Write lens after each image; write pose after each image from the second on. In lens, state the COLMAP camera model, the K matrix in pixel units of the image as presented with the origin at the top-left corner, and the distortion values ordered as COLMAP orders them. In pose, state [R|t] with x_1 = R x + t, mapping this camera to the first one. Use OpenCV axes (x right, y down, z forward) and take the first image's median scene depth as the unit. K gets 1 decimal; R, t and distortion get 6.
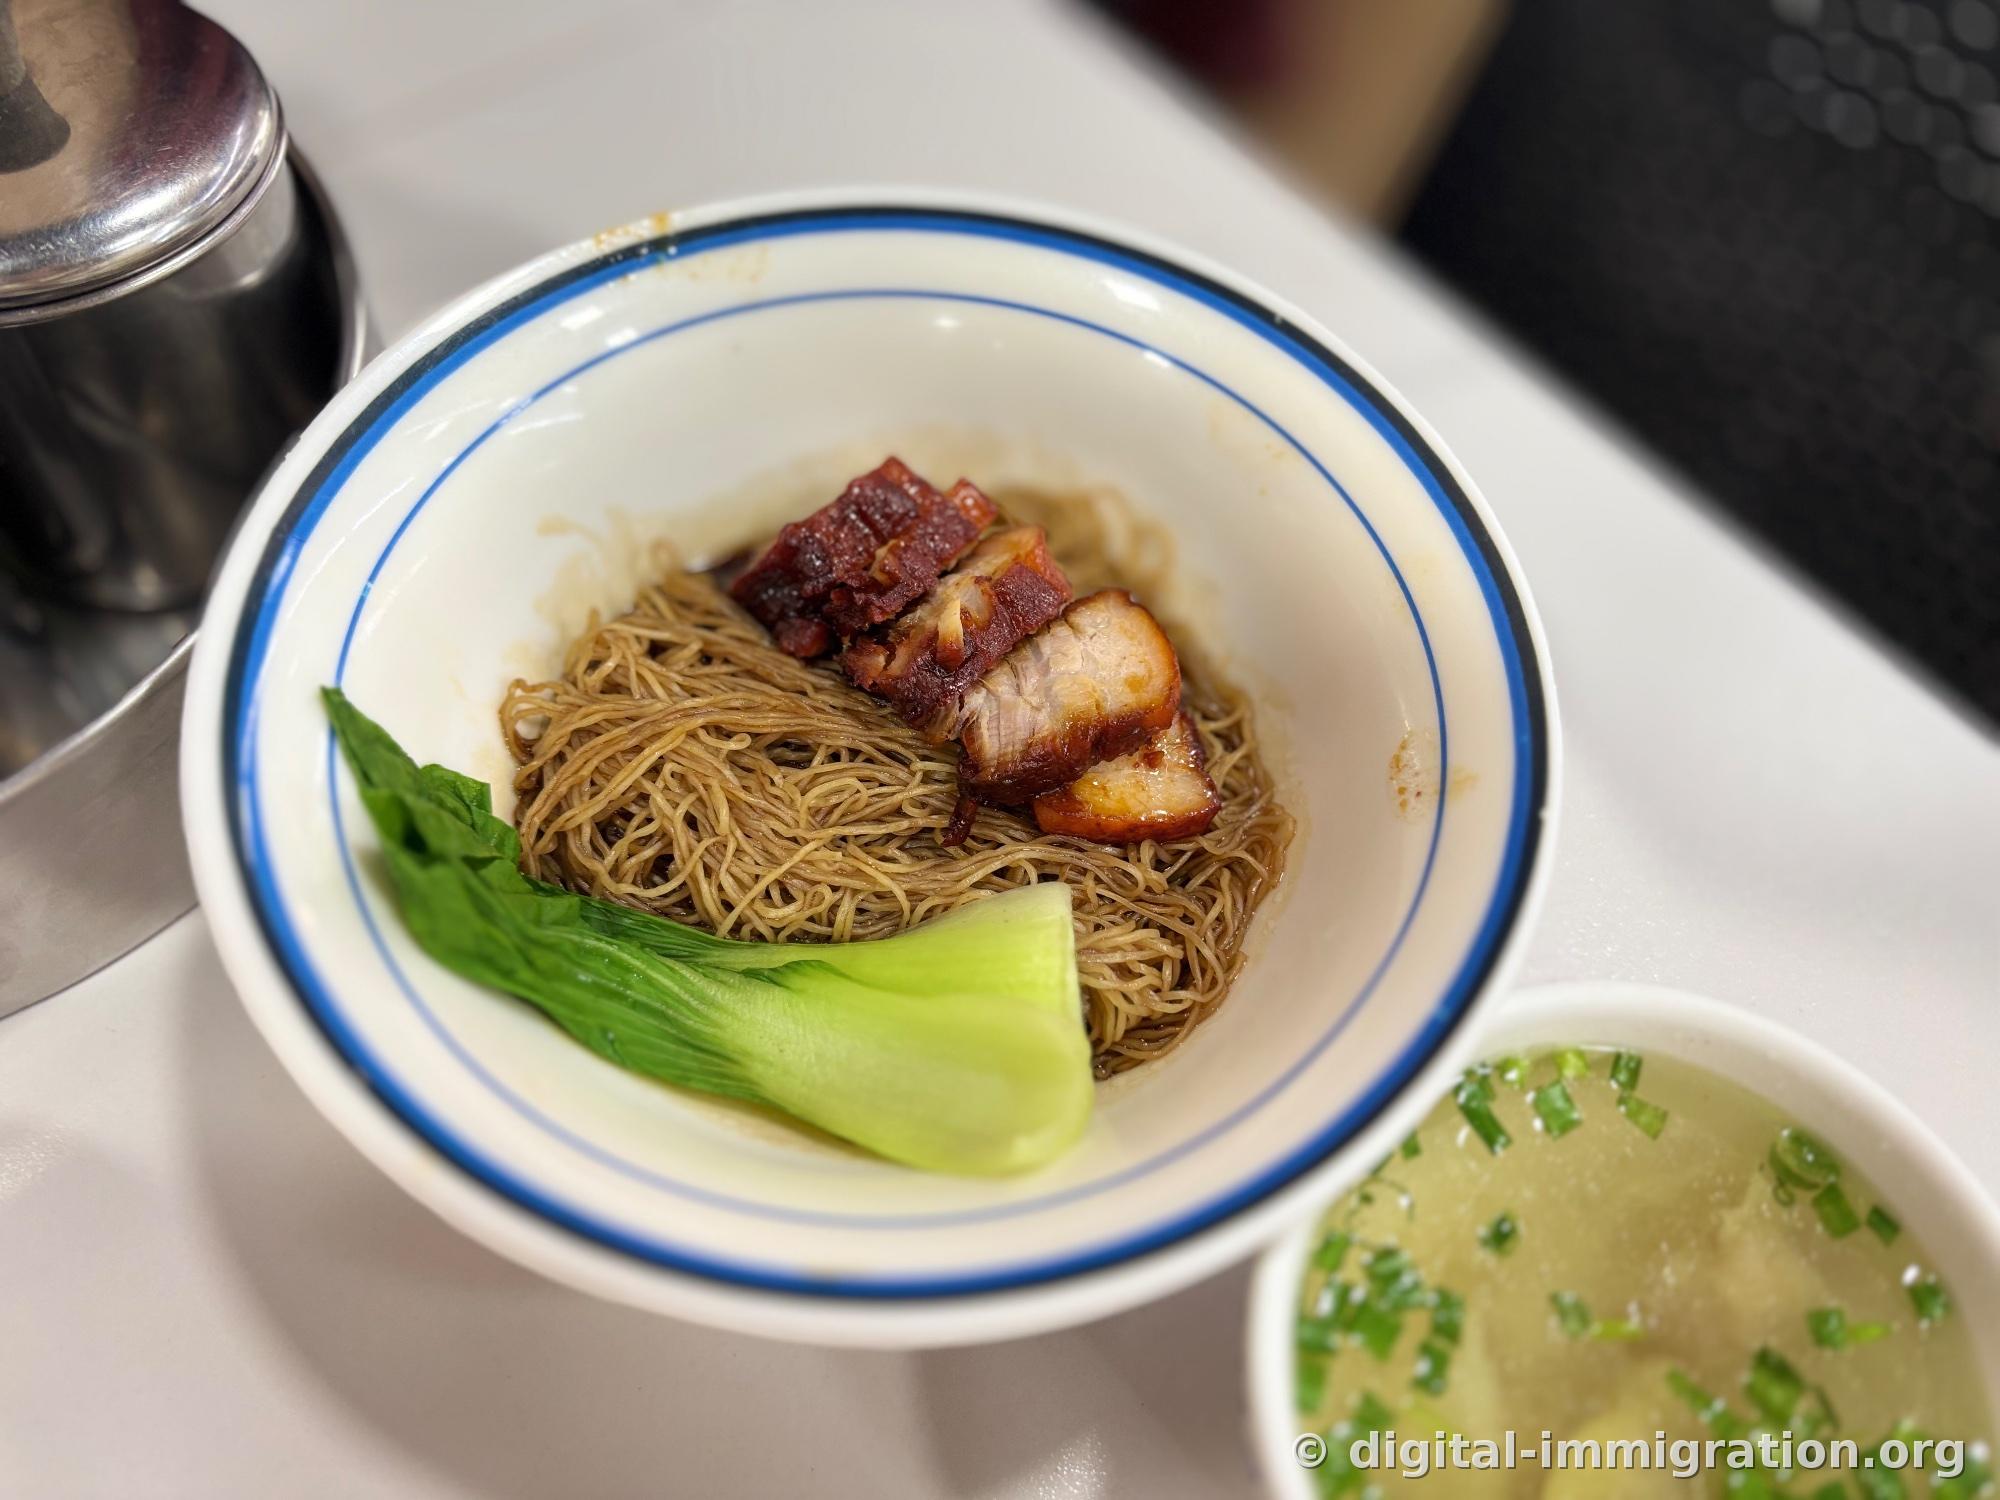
lens RADIAL K [[1485.6, 0, 1000.0], [0, 1485.6, 750.0], [0, 0, 1]] dist [-0.001245, -0.002750]
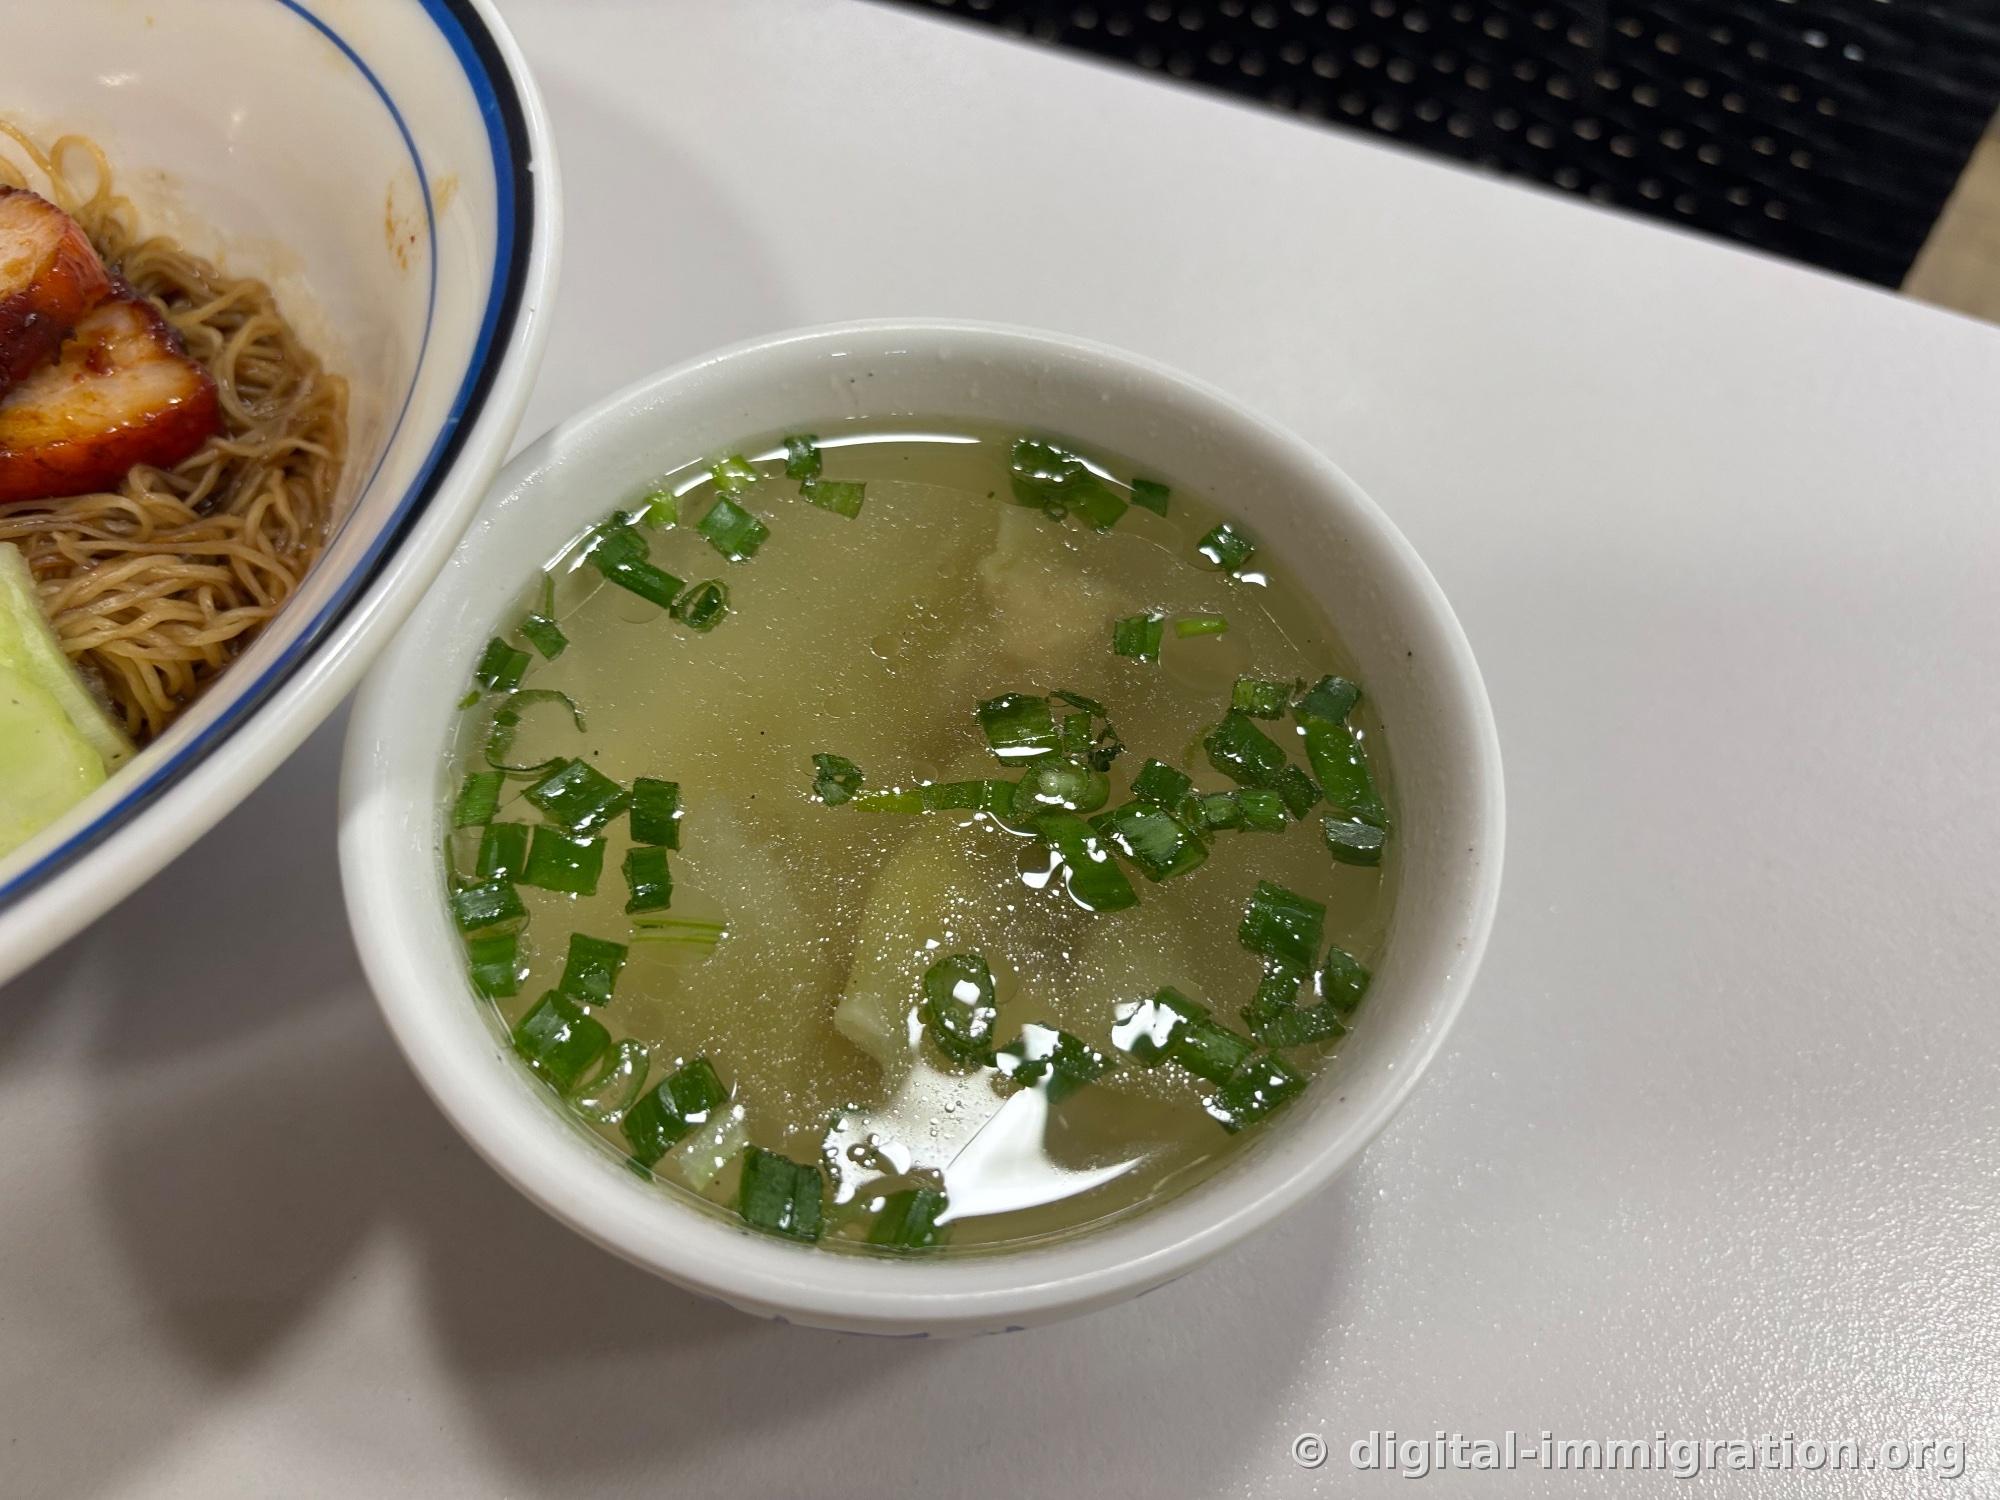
lens RADIAL K [[1485.6, 0, 1000.0], [0, 1485.6, 750.0], [0, 0, 1]] dist [-0.001245, -0.002750]
pose [[0.885528, -0.415628, 0.207592, 0.273261], [0.420112, 0.907150, 0.024162, 0.358569], [-0.198360, 0.065815, 0.977917, 0.219435]]
